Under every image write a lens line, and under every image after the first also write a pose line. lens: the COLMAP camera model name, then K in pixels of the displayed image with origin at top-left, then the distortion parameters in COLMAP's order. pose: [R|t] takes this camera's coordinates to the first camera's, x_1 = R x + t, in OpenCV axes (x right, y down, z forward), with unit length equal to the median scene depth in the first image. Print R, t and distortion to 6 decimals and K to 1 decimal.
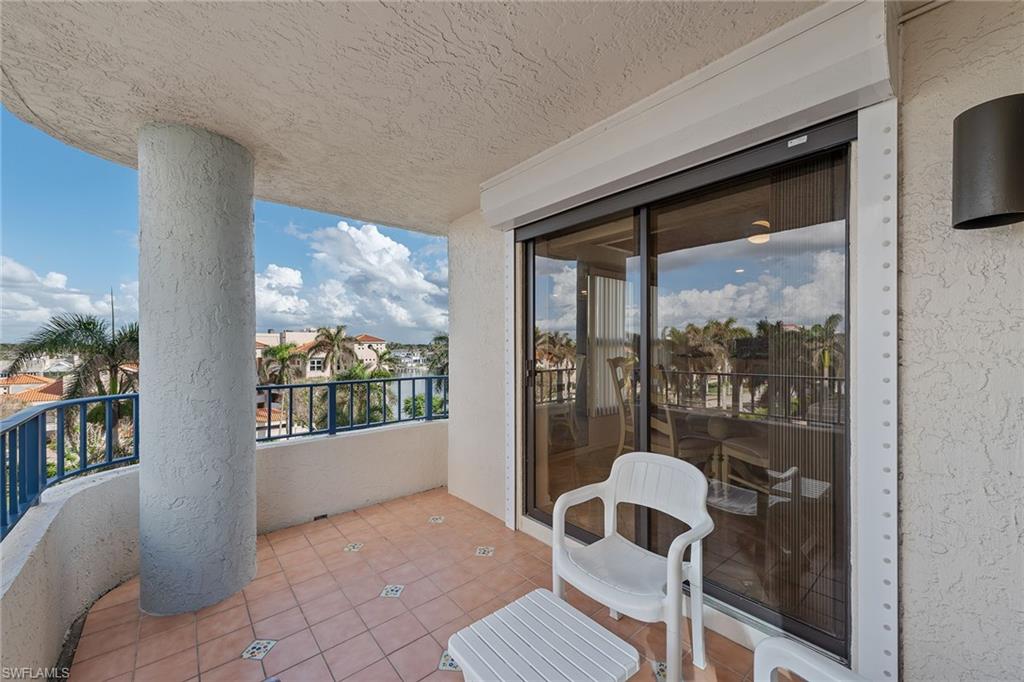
lens RADIAL K [[395.7, 0, 510.5], [0, 395.7, 349.7], [0, 0, 1]] dist [0.001100, 0.000097]
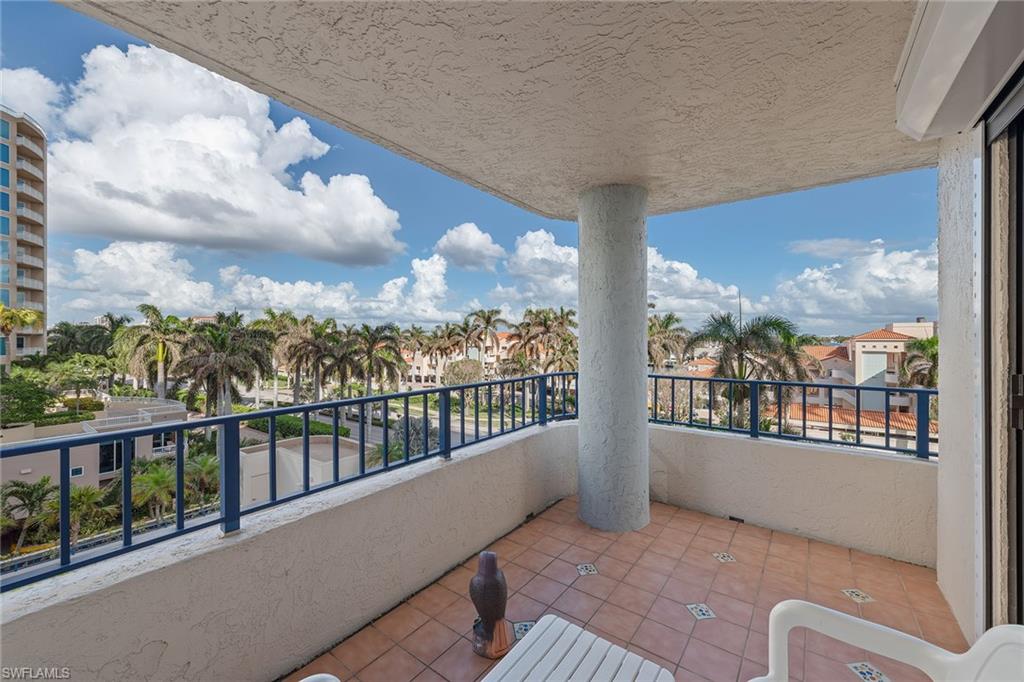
lens RADIAL K [[397.9, 0, 512.0], [0, 397.9, 341.0], [0, 0, 1]] dist [0.014357, 0.000010]
pose [[0.231576, 0.009166, -0.972774, 0.382367], [-0.010791, 0.999918, 0.006853, -0.011796], [0.972757, 0.008911, 0.231656, 0.273943]]
